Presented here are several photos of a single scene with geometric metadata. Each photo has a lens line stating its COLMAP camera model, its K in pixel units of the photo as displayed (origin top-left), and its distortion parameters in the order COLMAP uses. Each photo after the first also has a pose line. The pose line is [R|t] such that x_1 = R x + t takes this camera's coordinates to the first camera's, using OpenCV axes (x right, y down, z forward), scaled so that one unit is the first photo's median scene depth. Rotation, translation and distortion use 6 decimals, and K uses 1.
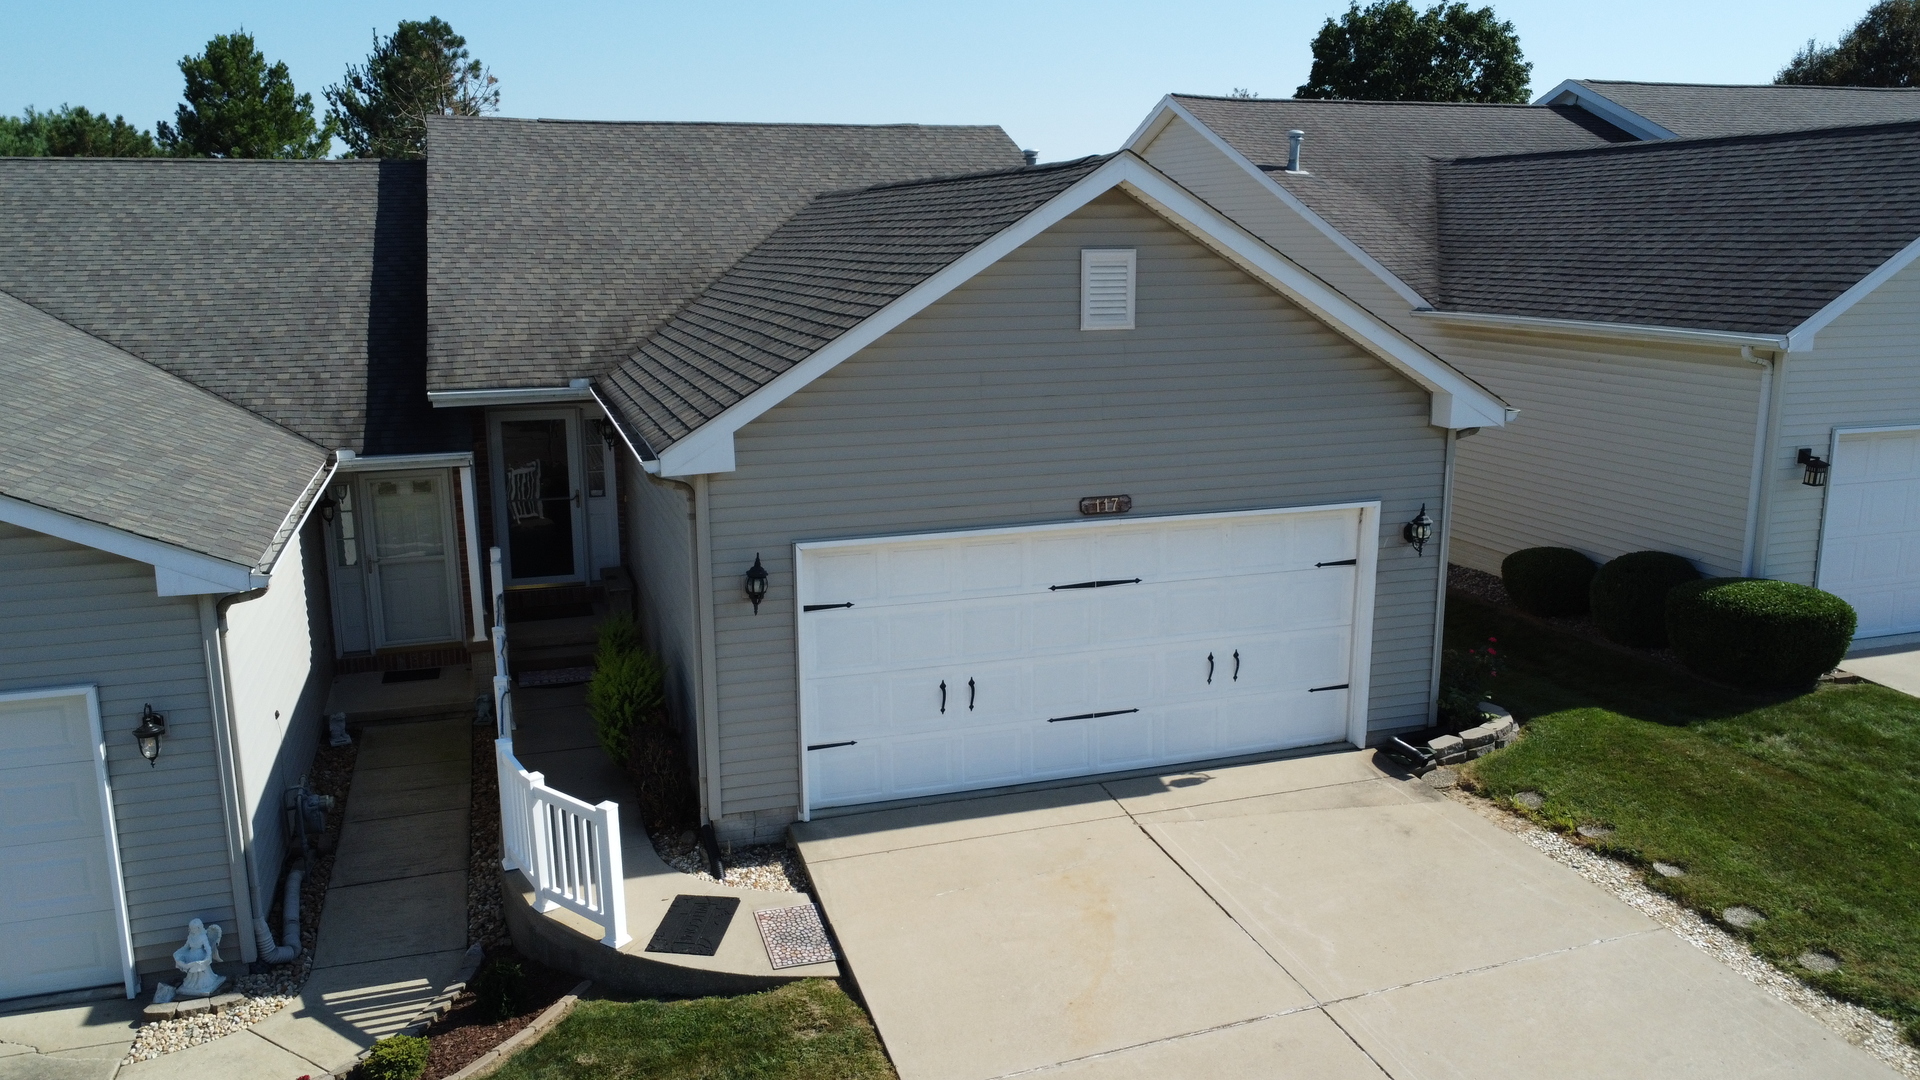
lens RADIAL K [[1445.8, 0, 960.0], [0, 1445.8, 540.0], [0, 0, 1]] dist [0.010428, -0.008388]
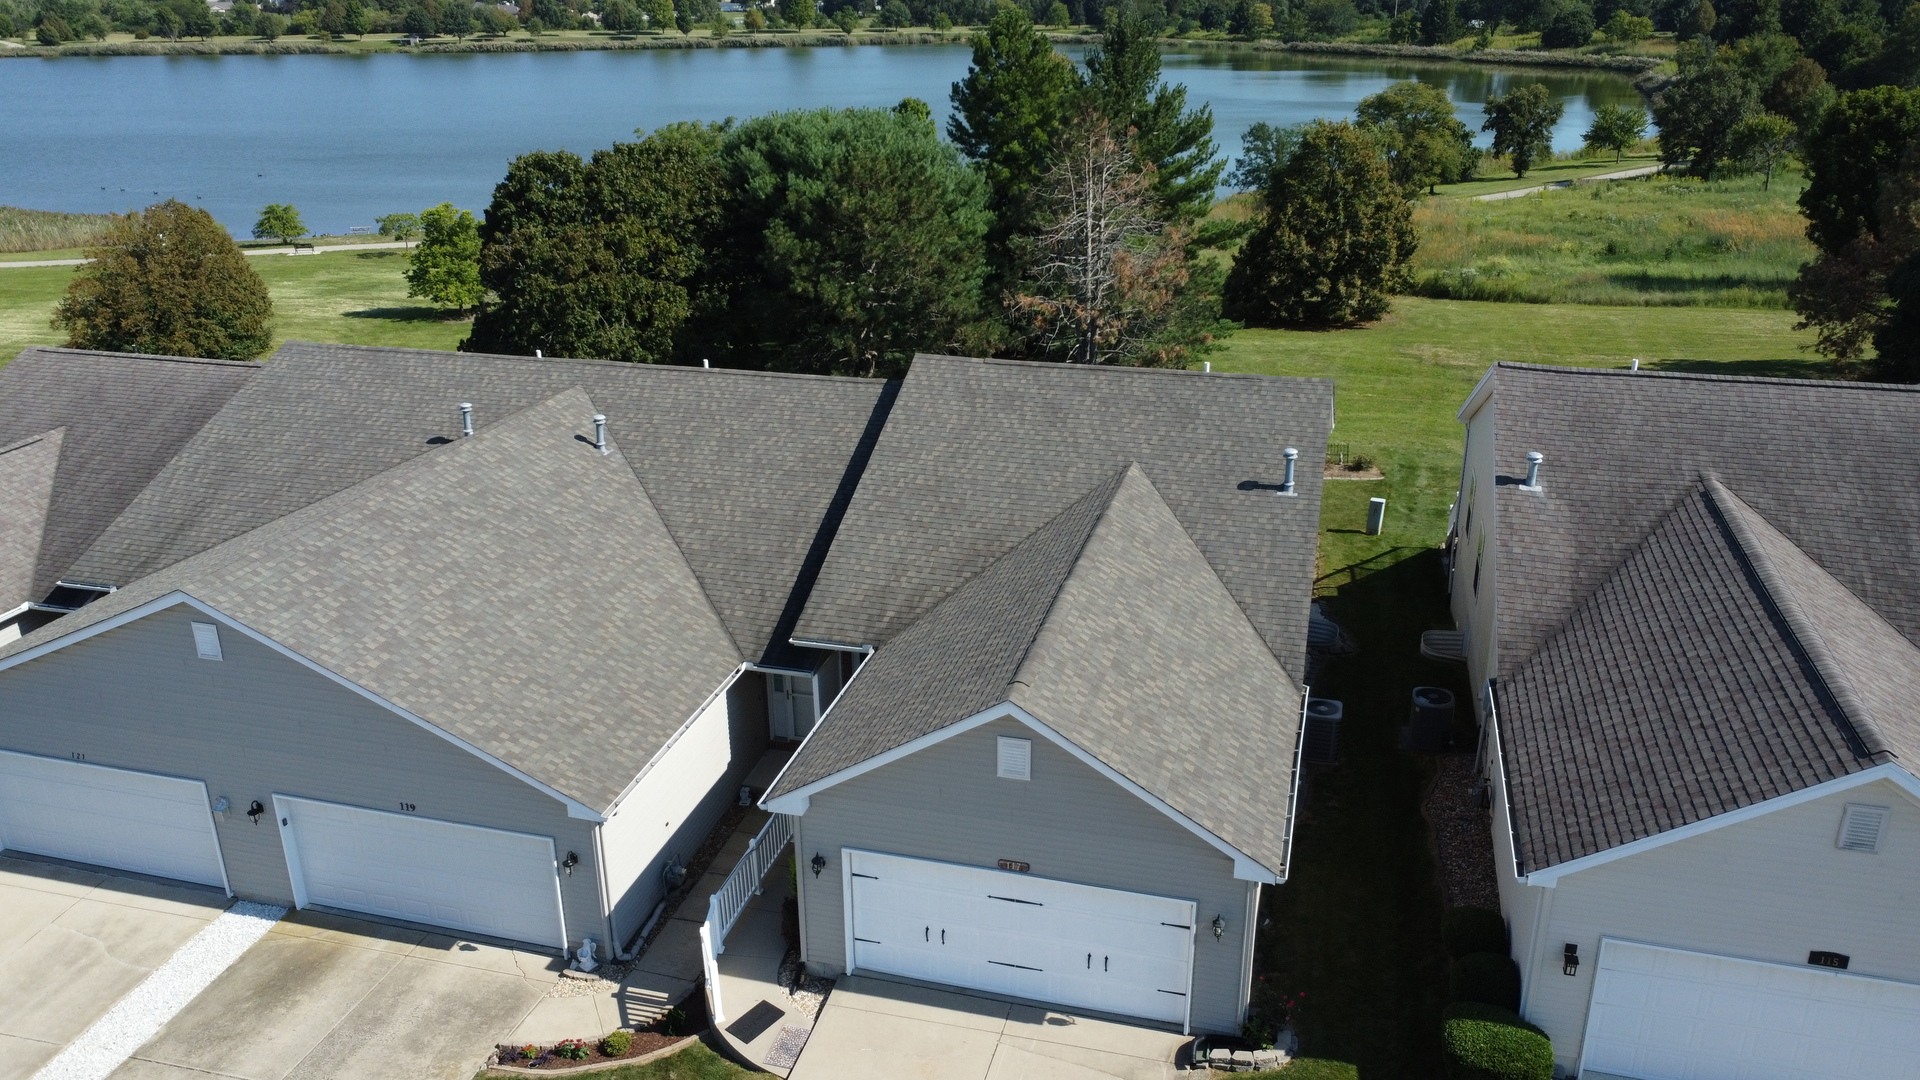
lens RADIAL K [[1445.8, 0, 960.0], [0, 1445.8, 540.0], [0, 0, 1]] dist [0.010428, -0.008388]
pose [[0.834216, 0.201527, -0.513294, 0.884367], [-0.111739, 0.973295, 0.200528, -0.766884], [0.539998, -0.109929, 0.834457, -0.449788]]
